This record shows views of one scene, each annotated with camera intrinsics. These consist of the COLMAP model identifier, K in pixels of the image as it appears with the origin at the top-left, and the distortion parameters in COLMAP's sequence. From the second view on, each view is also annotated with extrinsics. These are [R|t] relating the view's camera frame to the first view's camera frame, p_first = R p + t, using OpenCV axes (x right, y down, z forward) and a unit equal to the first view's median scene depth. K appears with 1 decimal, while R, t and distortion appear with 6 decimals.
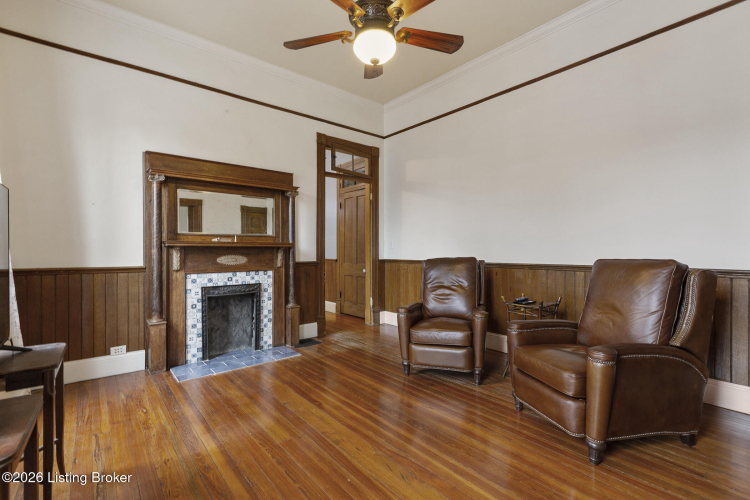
lens RADIAL K [[335.7, 0, 380.1], [0, 335.7, 249.2], [0, 0, 1]] dist [-0.005224, 0.001498]
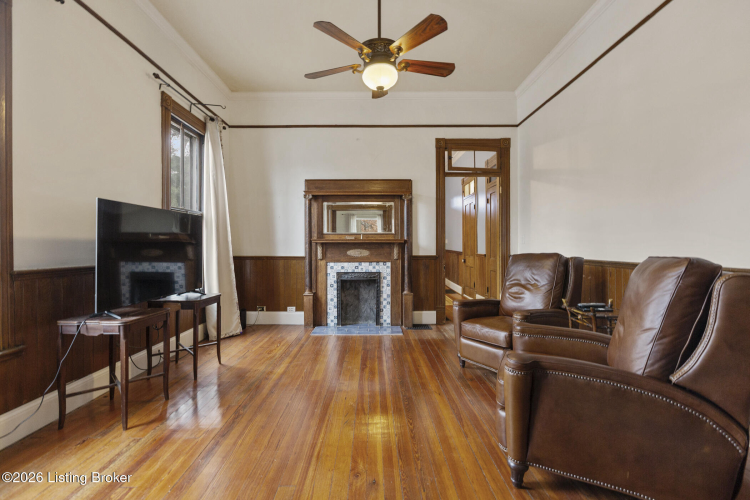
lens RADIAL K [[335.7, 0, 381.8], [0, 335.7, 245.9], [0, 0, 1]] dist [-0.005224, 0.001498]
pose [[0.771569, -0.001780, -0.636143, 0.485946], [0.001530, 0.999998, -0.000942, 0.006485], [0.636144, -0.000247, 0.771570, 0.053024]]
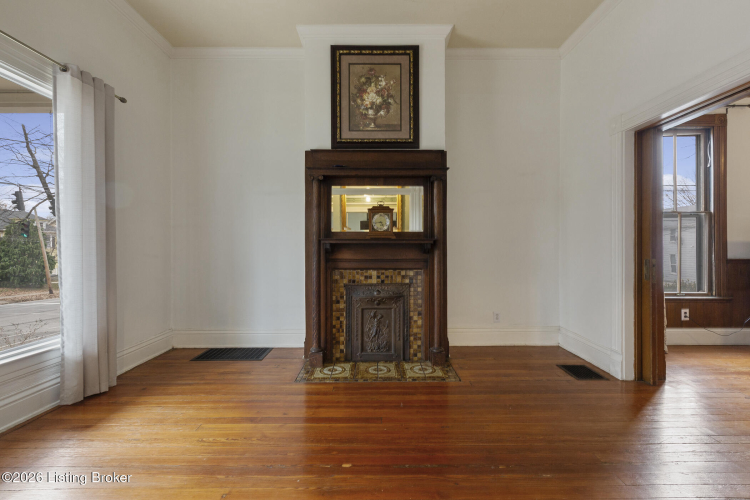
lens RADIAL K [[335.7, 0, 369.5], [0, 335.7, 244.4], [0, 0, 1]] dist [-0.005224, 0.001498]
pose [[-0.654470, -0.001149, -0.756087, 1.274513], [-0.000941, 0.999999, -0.000705, 0.002425], [0.756088, 0.000250, -0.654470, -0.080929]]
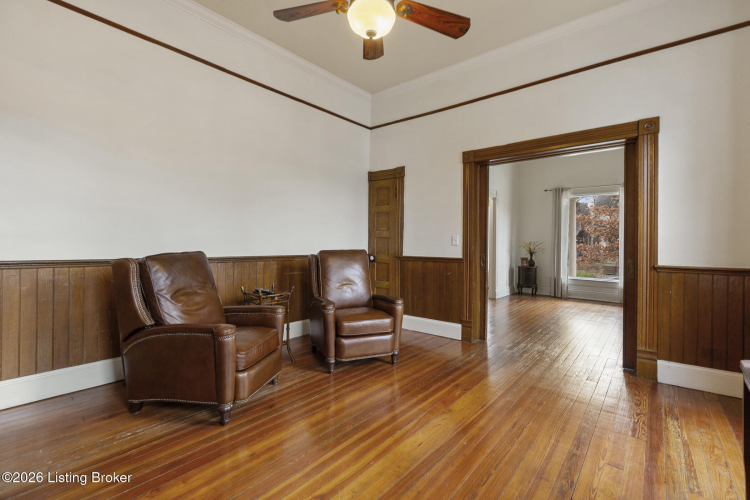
lens RADIAL K [[335.7, 0, 373.2], [0, 335.7, 242.2], [0, 0, 1]] dist [-0.005224, 0.001498]
pose [[-0.156543, 0.004707, 0.987660, -0.578895], [-0.010012, 0.999930, -0.006353, 0.004092], [-0.987620, -0.010883, -0.156485, 0.732976]]
